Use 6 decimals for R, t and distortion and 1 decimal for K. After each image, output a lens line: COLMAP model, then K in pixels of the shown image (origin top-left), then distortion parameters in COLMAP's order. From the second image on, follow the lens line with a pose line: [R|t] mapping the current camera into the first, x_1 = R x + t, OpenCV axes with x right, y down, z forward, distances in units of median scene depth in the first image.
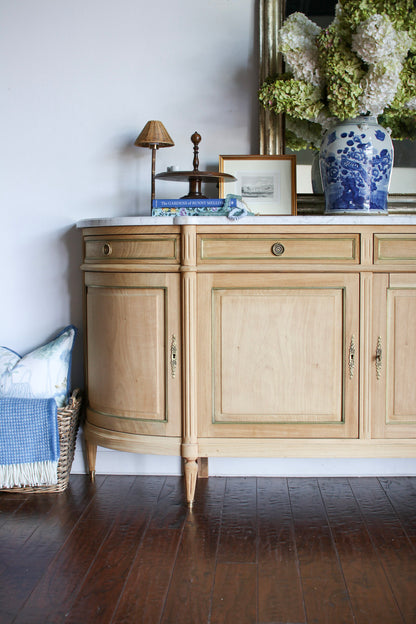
lens RADIAL K [[882.3, 0, 208.0], [0, 882.3, 312.0], [0, 0, 1]] dist [-0.167225, 0.204434]
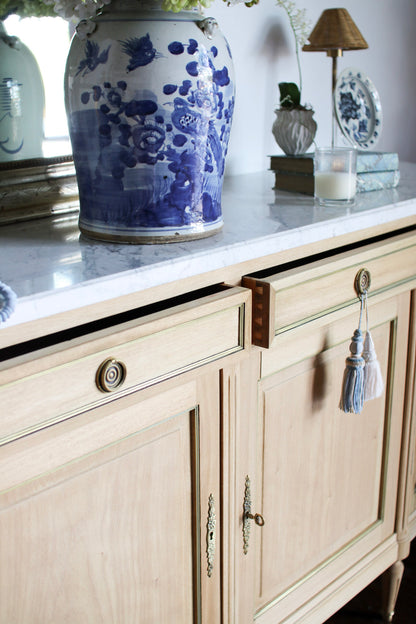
lens RADIAL K [[870.1, 0, 208.0], [0, 870.1, 312.0], [0, 0, 1]] dist [-0.147539, 0.071493]
pose [[0.621174, -0.224470, 0.750837, -0.158414], [0.053342, 0.967989, 0.245260, -0.179094], [-0.781855, -0.112298, 0.613263, 0.724446]]
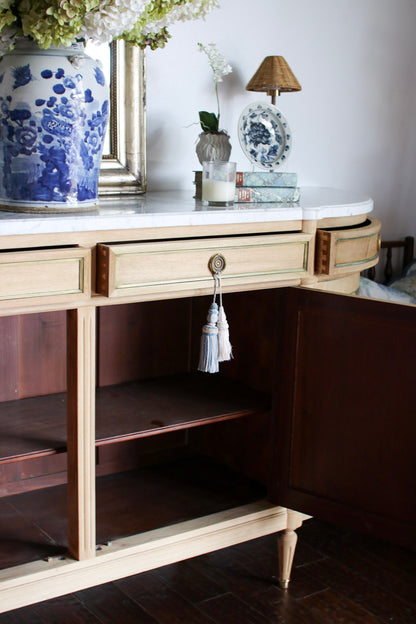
lens RADIAL K [[924.3, 0, 208.0], [0, 924.3, 312.0], [0, 0, 1]] dist [-0.164590, 0.125550]
pose [[0.780946, -0.102294, 0.616165, -0.145939], [0.004382, 0.987371, 0.158367, -0.140738], [-0.624583, -0.120976, 0.771531, 0.446731]]
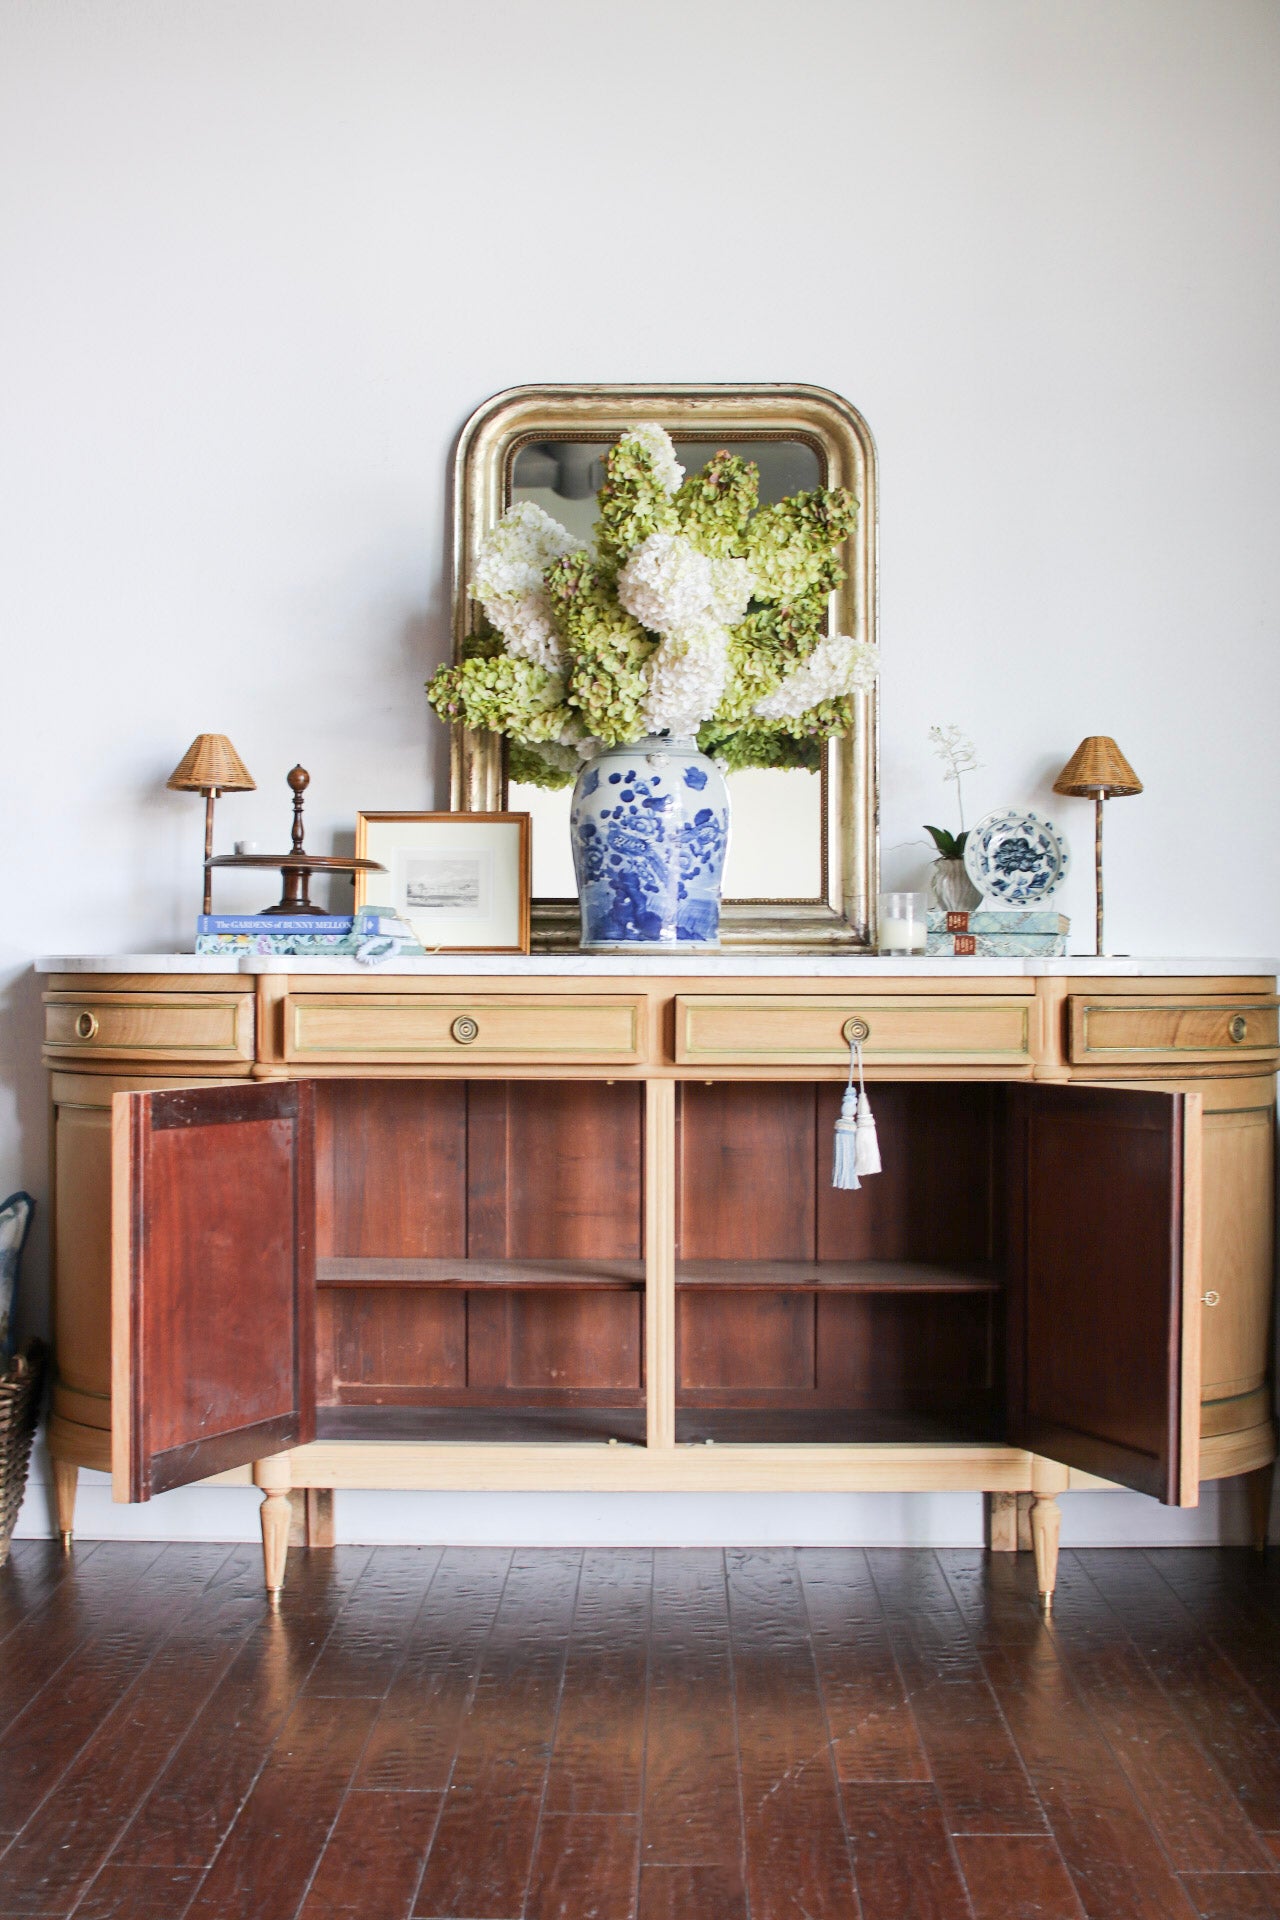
lens RADIAL K [[2714.8, 0, 640.0], [0, 2714.8, 960.0], [0, 0, 1]] dist [-0.167225, 0.204434]
pose [[0.999297, 0.006229, 0.036960, 0.115695], [-0.003460, 0.997213, -0.074520, -0.002106], [-0.037321, 0.074340, 0.996534, -0.402862]]
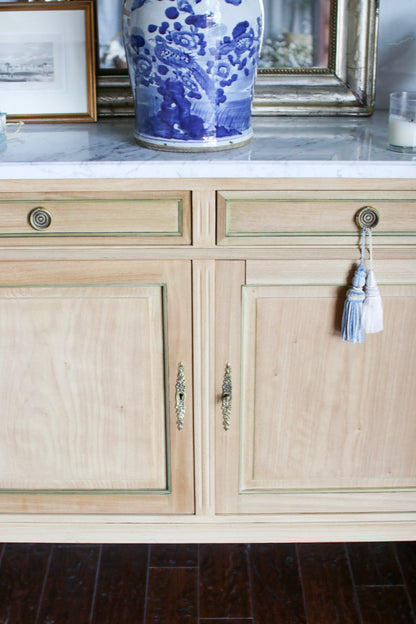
lens RADIAL K [[952.1, 0, 198.1], [0, 952.1, 332.8], [0, 0, 1]] dist [-0.153915, 0.105771]
pose [[0.998656, -0.023184, 0.046363, 0.146314], [0.005267, 0.935160, 0.354187, -0.209055], [-0.051569, -0.353466, 0.934025, 0.425080]]
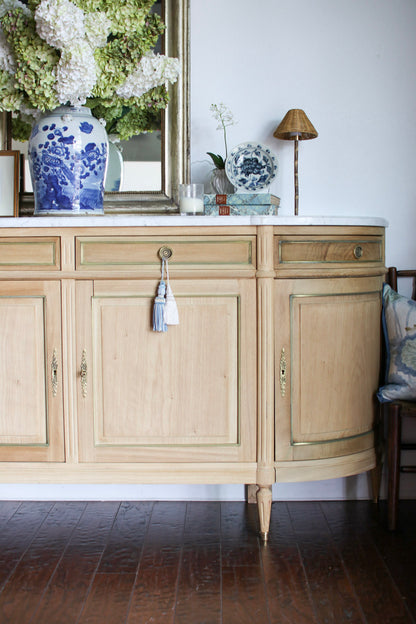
lens RADIAL K [[895.7, 0, 208.0], [0, 895.7, 312.0], [0, 0, 1]] dist [-0.165057, 0.141371]
pose [[0.999087, -0.004141, 0.042517, 0.281362], [0.004024, 0.999988, 0.002820, -0.013385], [-0.042529, -0.002646, 0.999092, 0.074072]]
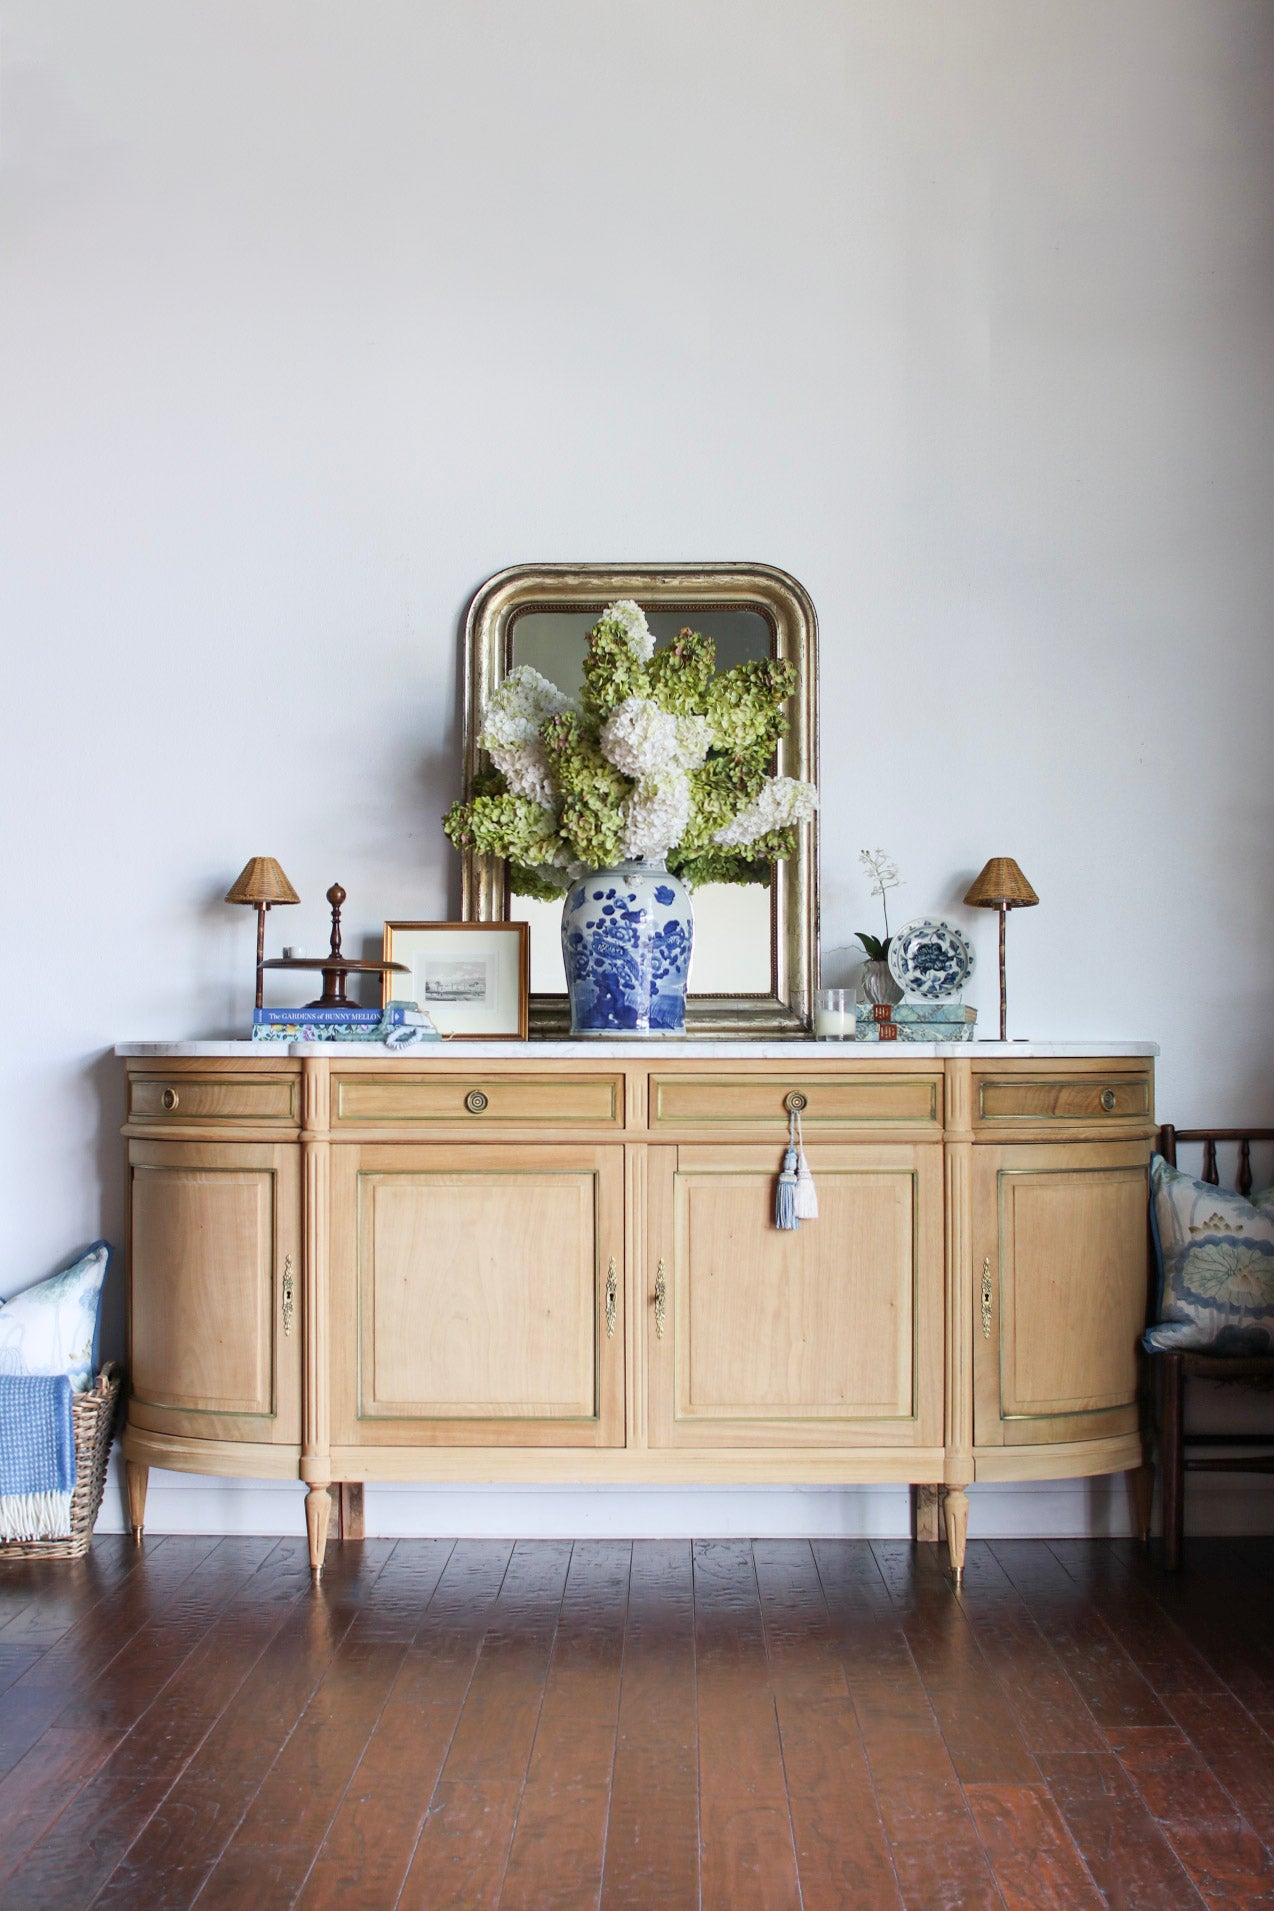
lens RADIAL K [[2702.1, 0, 637.0], [0, 2702.1, 955.5], [0, 0, 1]] dist [-0.167225, 0.204434]
pose [[0.999265, 0.005404, 0.037959, 0.114069], [-0.001345, 0.994349, -0.106154, 0.017246], [-0.038318, 0.106025, 0.993625, -0.694102]]
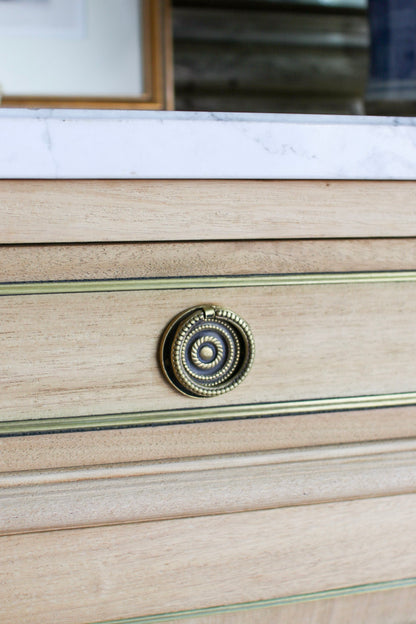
lens RADIAL K [[1106.9, 0, 208.0], [0, 1106.9, 312.0], [0, 0, 1]] dist [-0.240128, 0.069412]
pose [[0.924629, -0.044898, 0.378214, 0.013629], [0.010335, 0.995619, 0.092926, -0.092999], [-0.380729, -0.082014, 0.921042, 0.831682]]
